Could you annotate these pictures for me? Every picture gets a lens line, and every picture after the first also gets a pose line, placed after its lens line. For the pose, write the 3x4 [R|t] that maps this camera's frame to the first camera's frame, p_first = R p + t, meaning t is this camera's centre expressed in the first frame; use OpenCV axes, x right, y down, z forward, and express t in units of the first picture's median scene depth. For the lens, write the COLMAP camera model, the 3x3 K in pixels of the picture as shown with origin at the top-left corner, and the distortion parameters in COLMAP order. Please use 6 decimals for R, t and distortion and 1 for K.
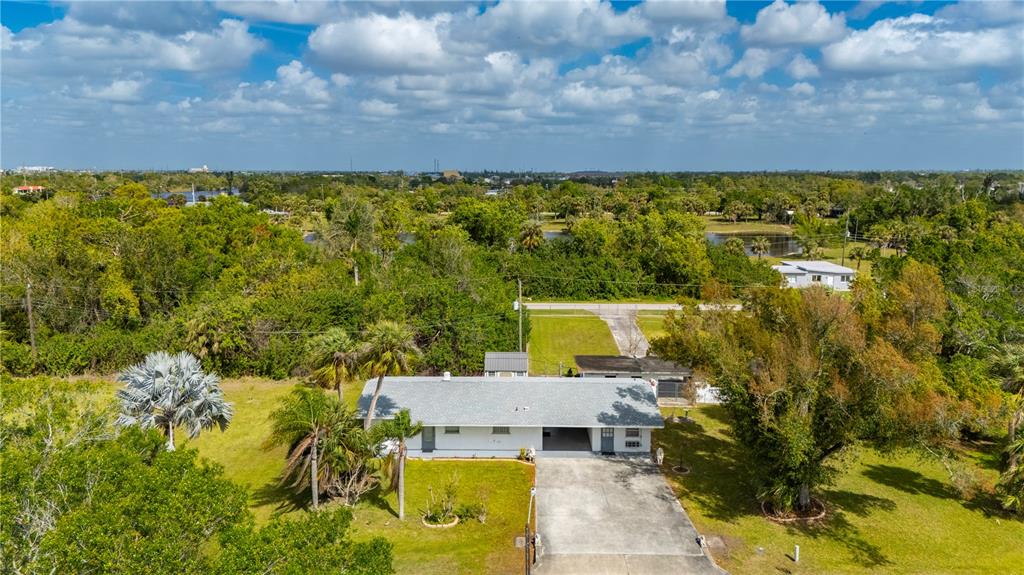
lens RADIAL K [[764.8, 0, 510.7], [0, 764.8, 276.9], [0, 0, 1]] dist [0.043411, -0.005507]
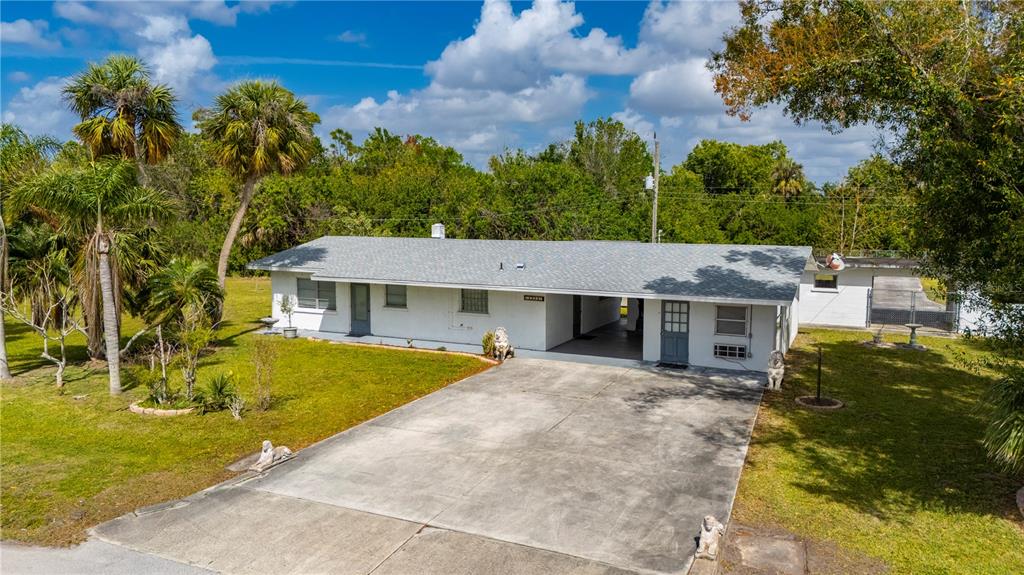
lens RADIAL K [[737.5, 0, 512.0], [0, 737.5, 287.5], [0, 0, 1]] dist [0.035370, -0.000636]
pose [[0.905787, 0.039396, -0.421899, 0.249672], [-0.061109, 0.997405, -0.038063, 0.228236], [0.419304, 0.060259, 0.905844, 0.615126]]
